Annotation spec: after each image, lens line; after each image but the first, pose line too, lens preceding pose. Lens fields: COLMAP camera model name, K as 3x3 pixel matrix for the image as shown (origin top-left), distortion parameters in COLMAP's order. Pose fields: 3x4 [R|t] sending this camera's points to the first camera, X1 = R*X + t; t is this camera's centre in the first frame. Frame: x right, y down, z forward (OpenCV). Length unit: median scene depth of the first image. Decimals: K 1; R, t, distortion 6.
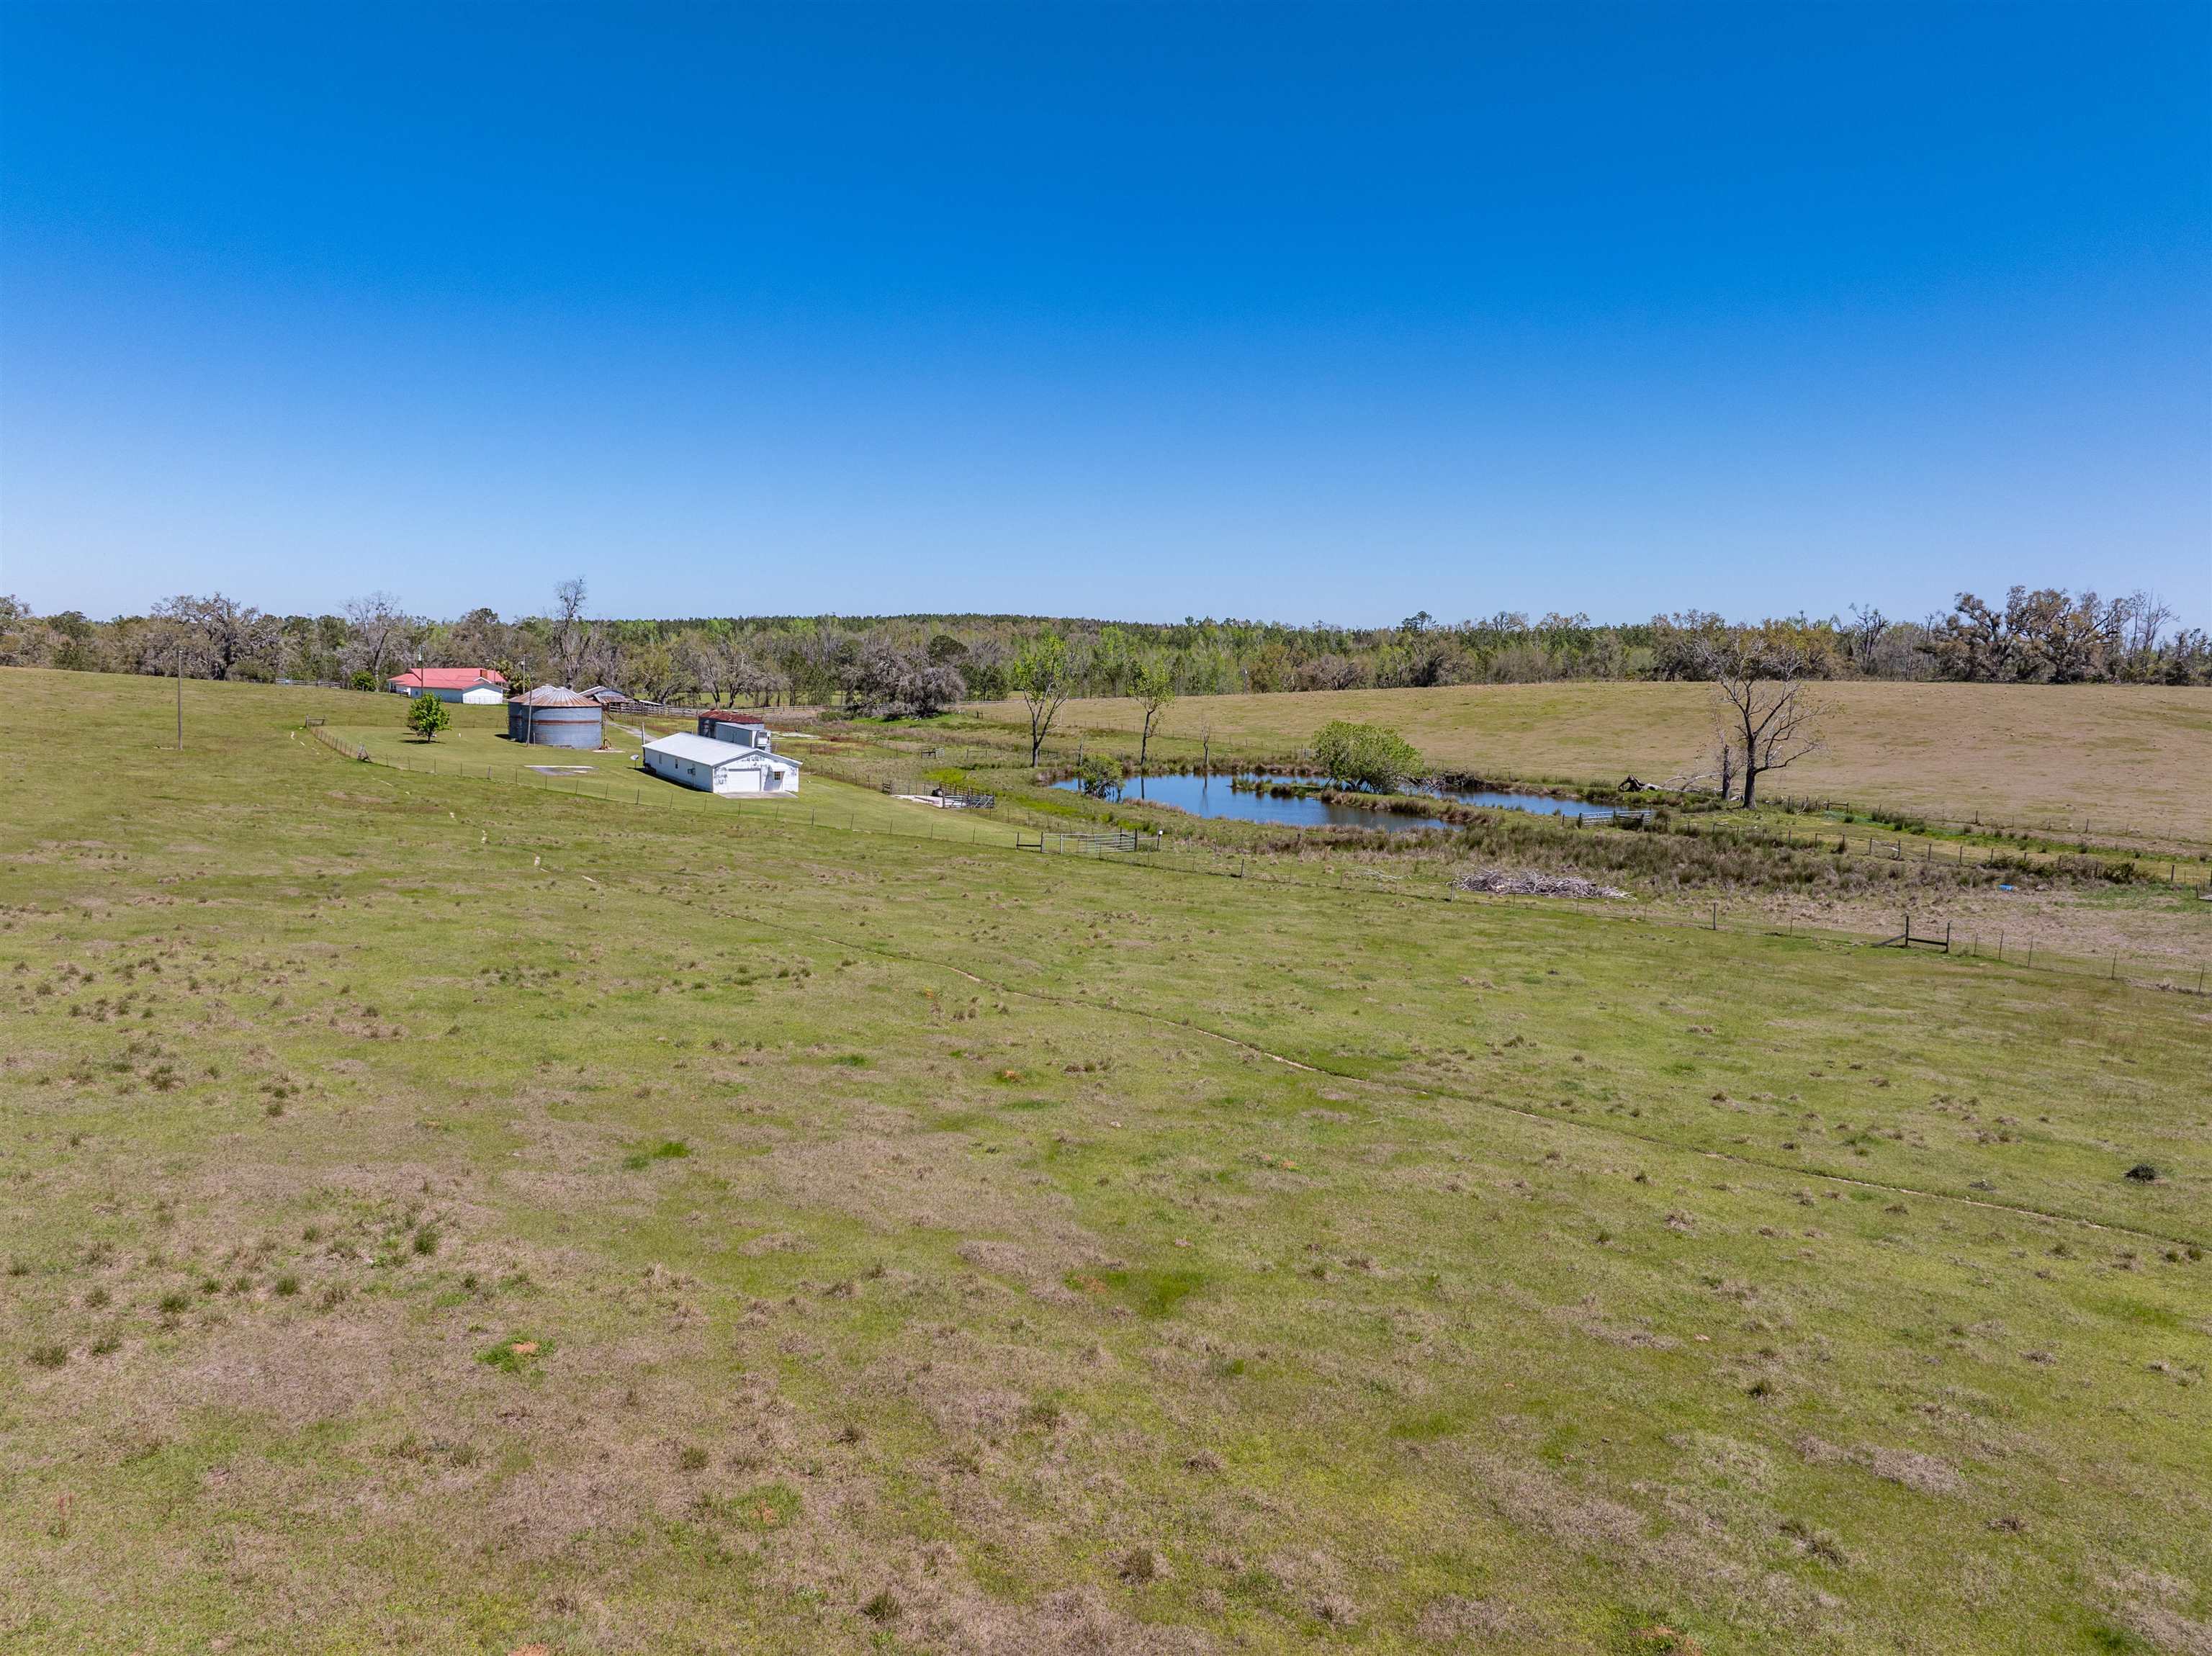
lens RADIAL K [[1573.8, 0, 1104.3], [0, 1573.8, 823.3], [0, 0, 1]] dist [-0.062082, 0.038247]
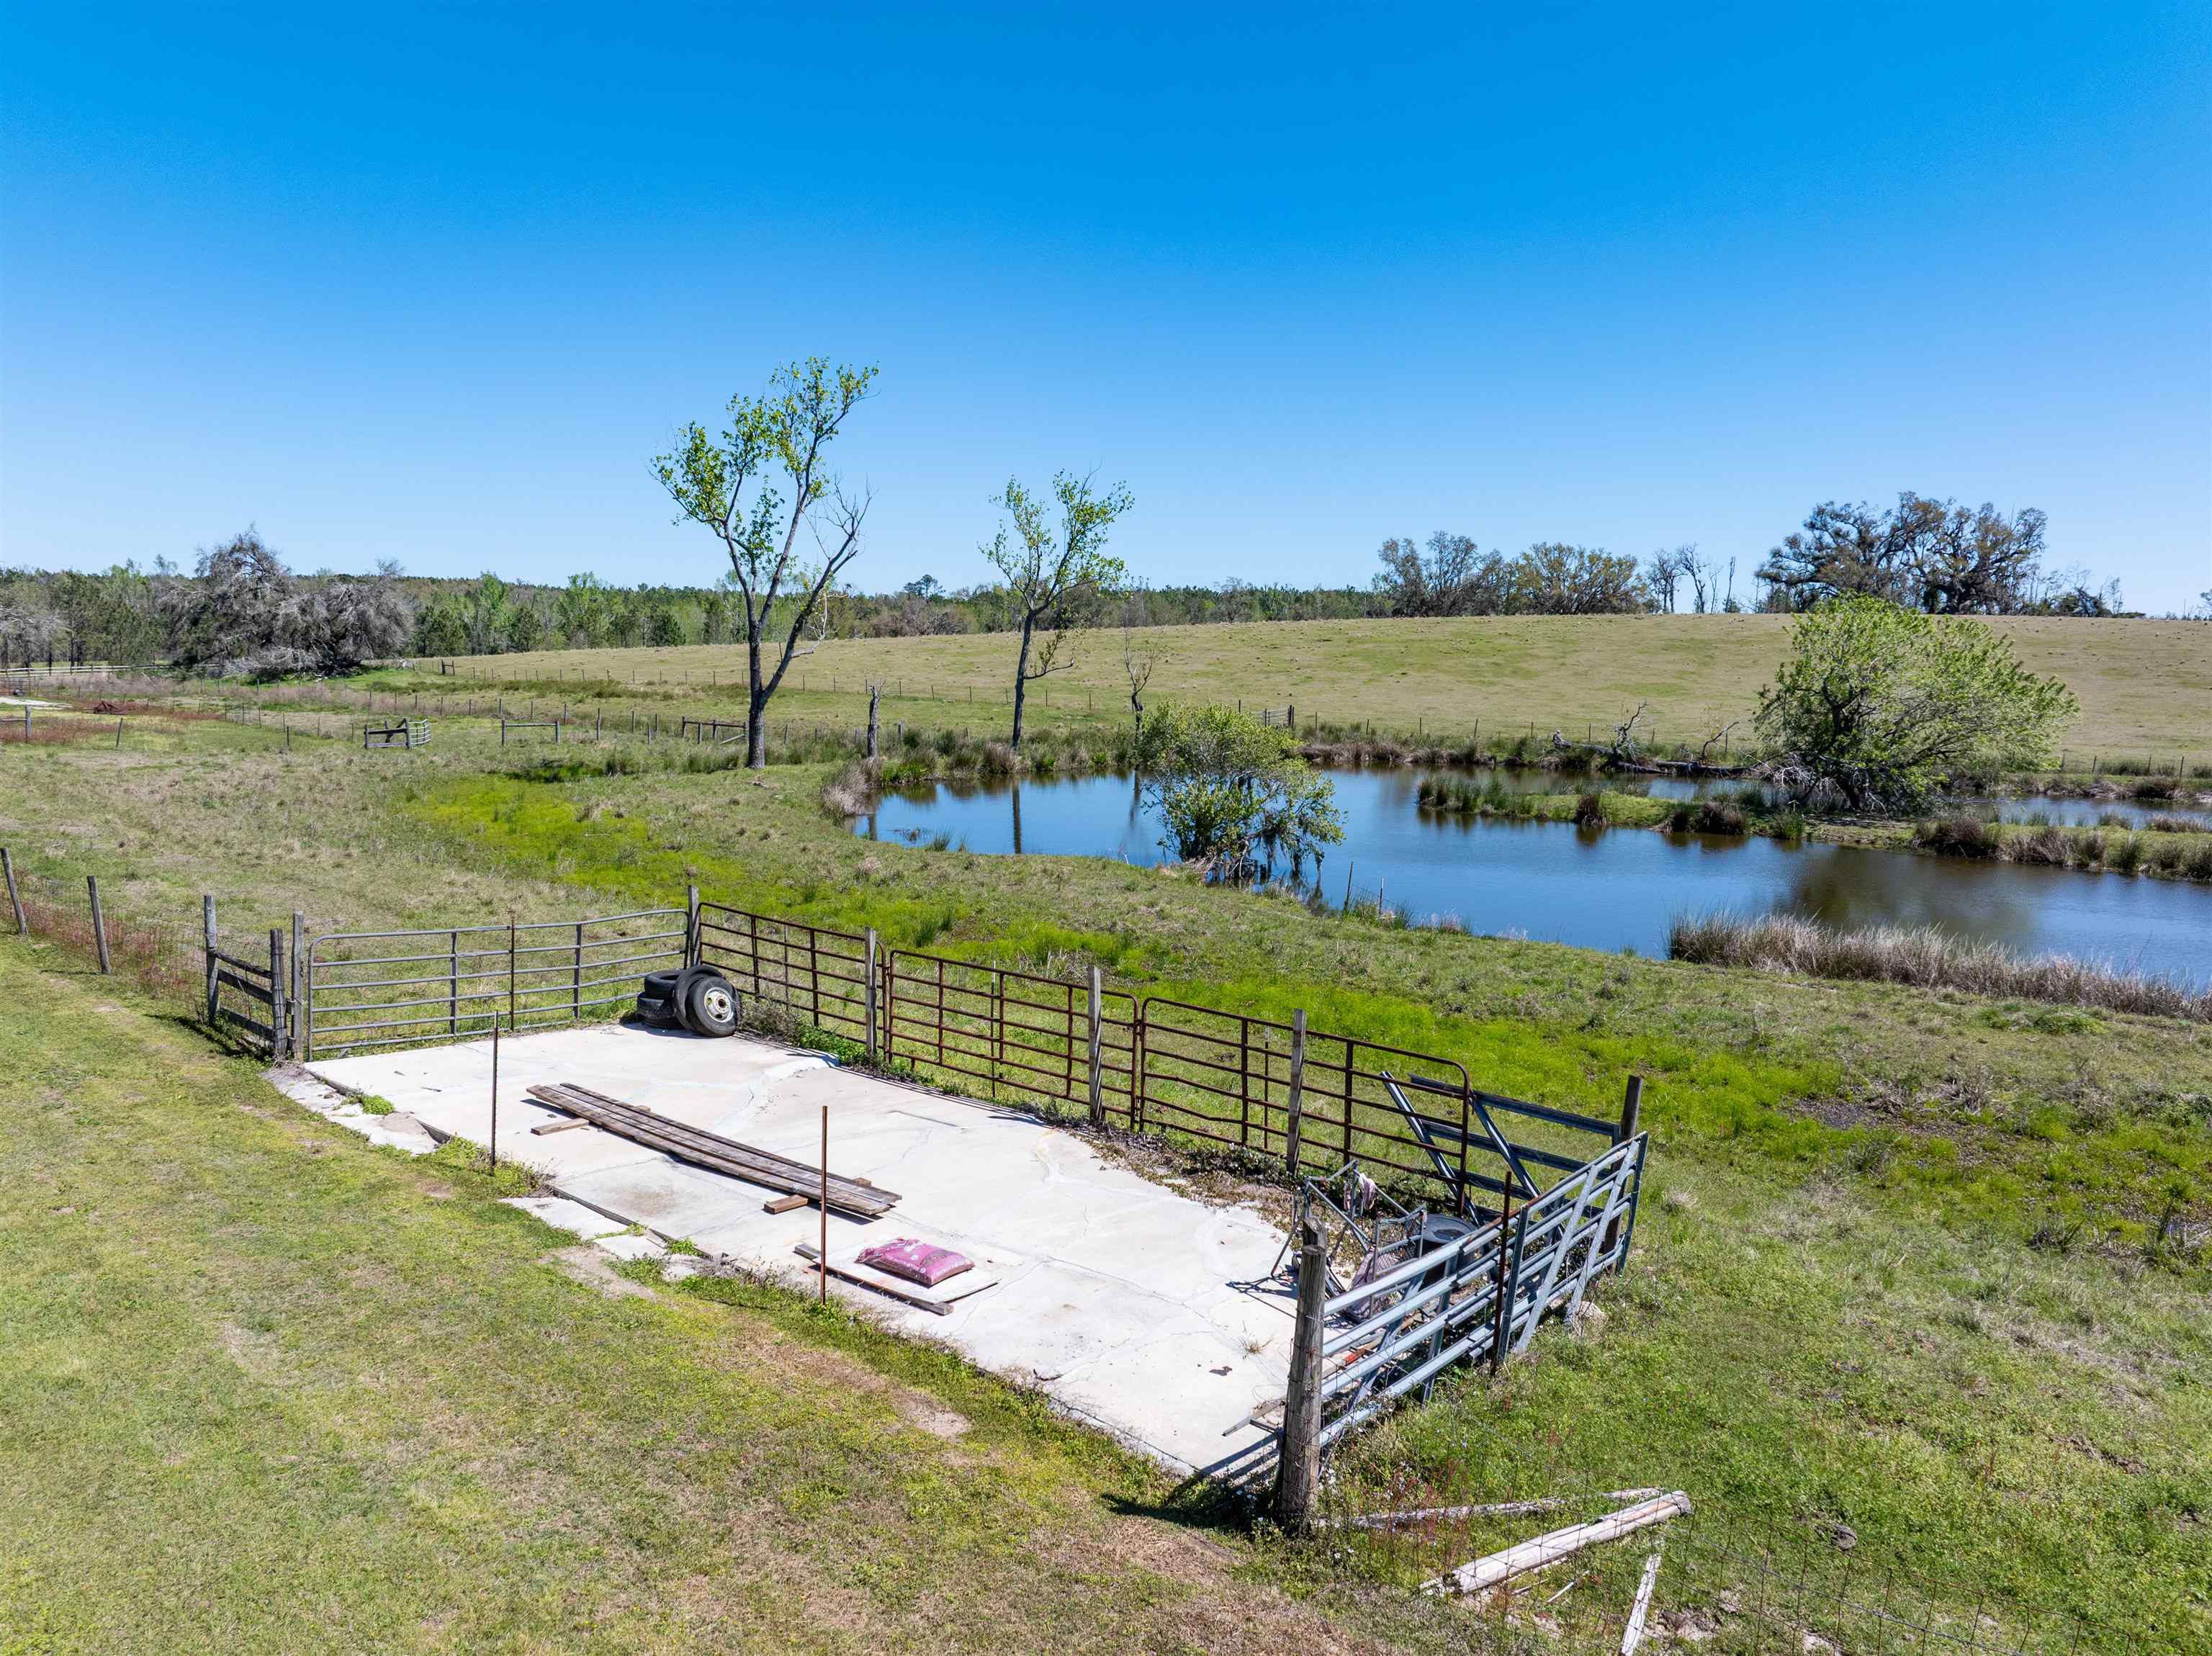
lens RADIAL K [[1573.8, 0, 1109.1], [0, 1573.8, 826.5], [0, 0, 1]] dist [-0.062082, 0.038247]
pose [[0.934902, -0.041372, 0.352488, -0.057502], [0.037449, 0.999137, 0.017944, -0.016702], [-0.352926, -0.003576, 0.935644, 0.422866]]
